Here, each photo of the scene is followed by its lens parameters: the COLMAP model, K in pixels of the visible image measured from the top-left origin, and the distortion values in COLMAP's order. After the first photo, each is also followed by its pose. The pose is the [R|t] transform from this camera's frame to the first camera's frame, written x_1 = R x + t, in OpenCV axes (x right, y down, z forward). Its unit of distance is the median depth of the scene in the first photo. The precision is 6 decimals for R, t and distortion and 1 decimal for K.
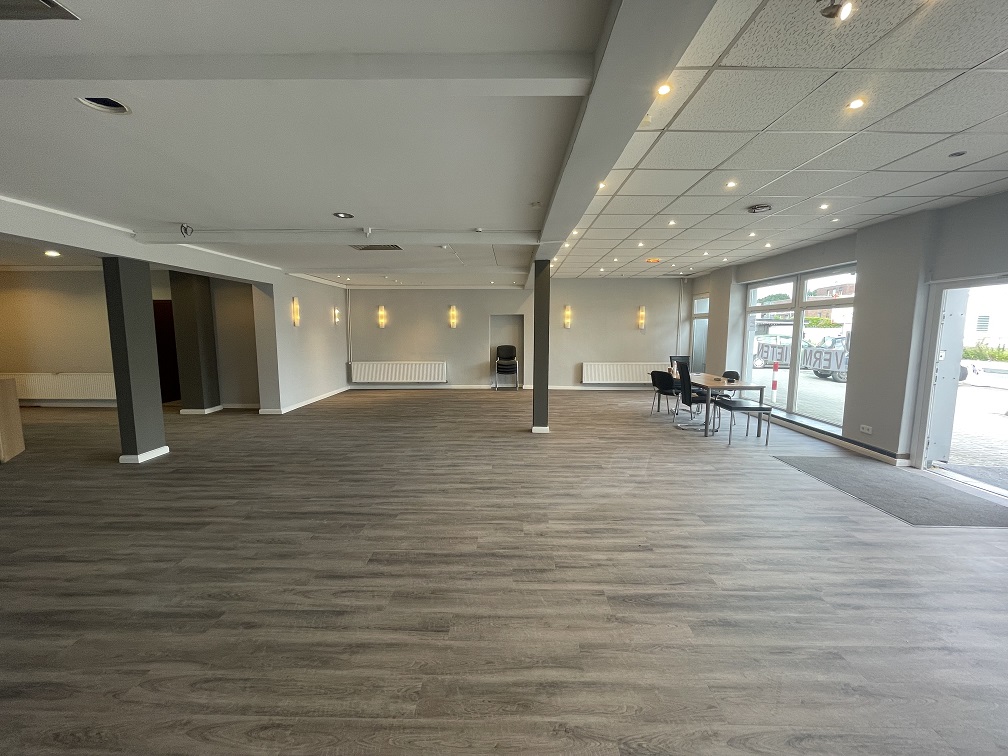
lens RADIAL K [[407.7, 0, 505.6], [0, 407.7, 377.1], [0, 0, 1]] dist [-0.004318, -0.000424]
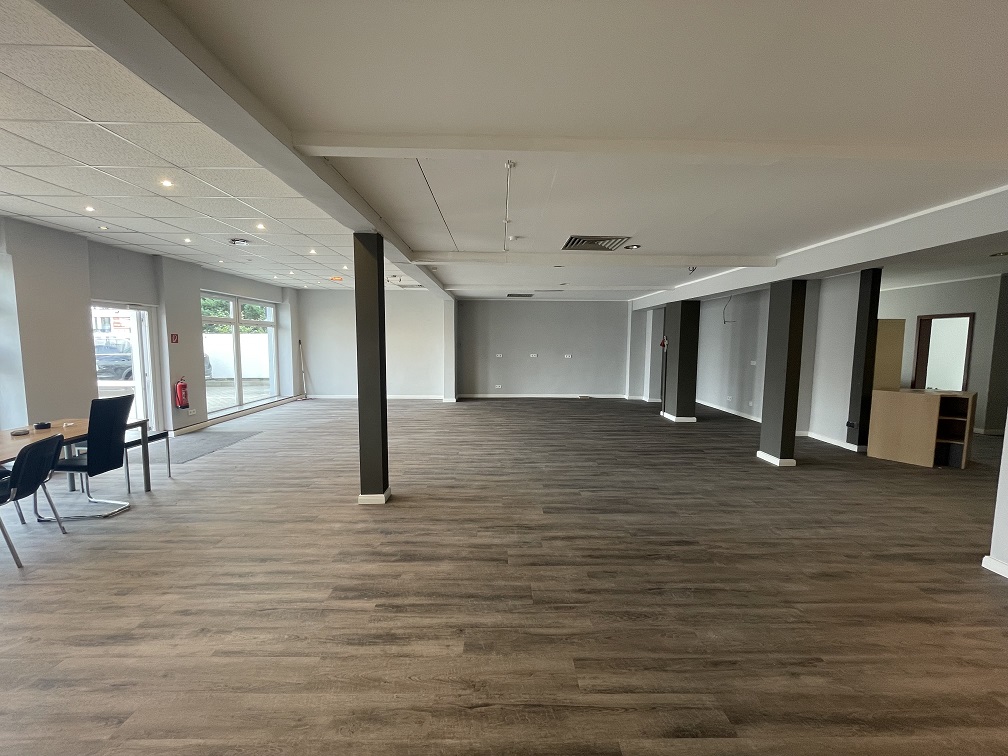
lens RADIAL K [[407.7, 0, 506.4], [0, 407.7, 376.1], [0, 0, 1]] dist [-0.004318, -0.000424]
pose [[-0.999408, -0.006172, -0.033857, -0.148932], [-0.012949, 0.978929, 0.203788, -0.289426], [0.031886, 0.204106, -0.978429, 2.406274]]
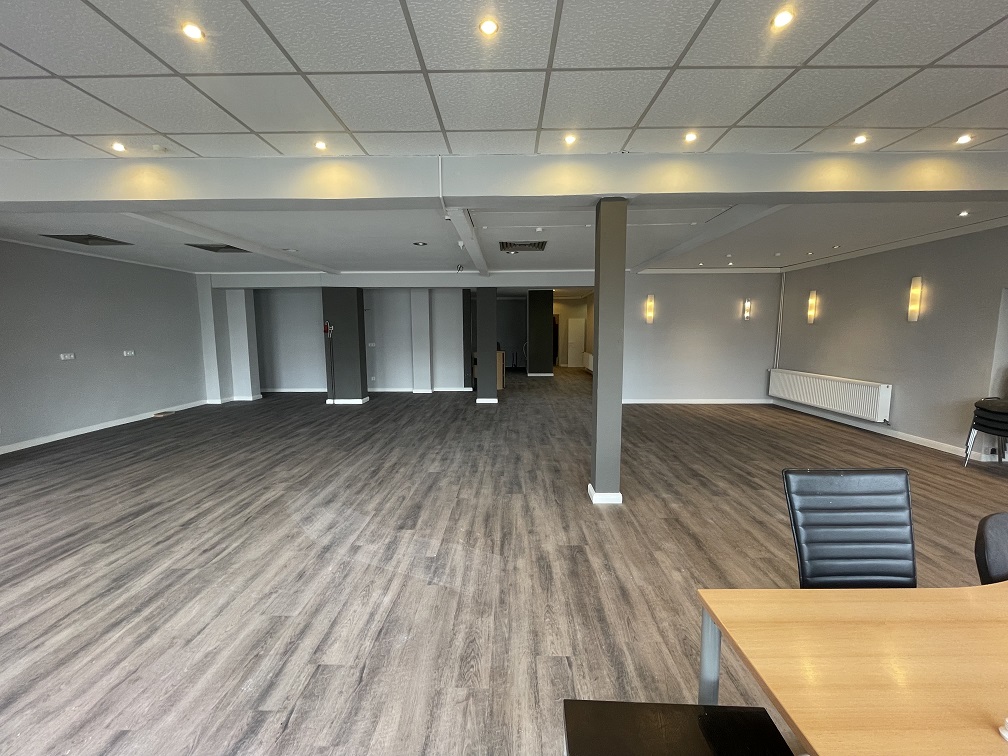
lens RADIAL K [[407.7, 0, 506.6], [0, 407.7, 375.9], [0, 0, 1]] dist [-0.004318, -0.000424]
pose [[-0.000501, 0.112913, -0.993605, 0.972576], [-0.111033, 0.987455, 0.112270, -0.135845], [0.993817, 0.110380, 0.012043, 1.258492]]
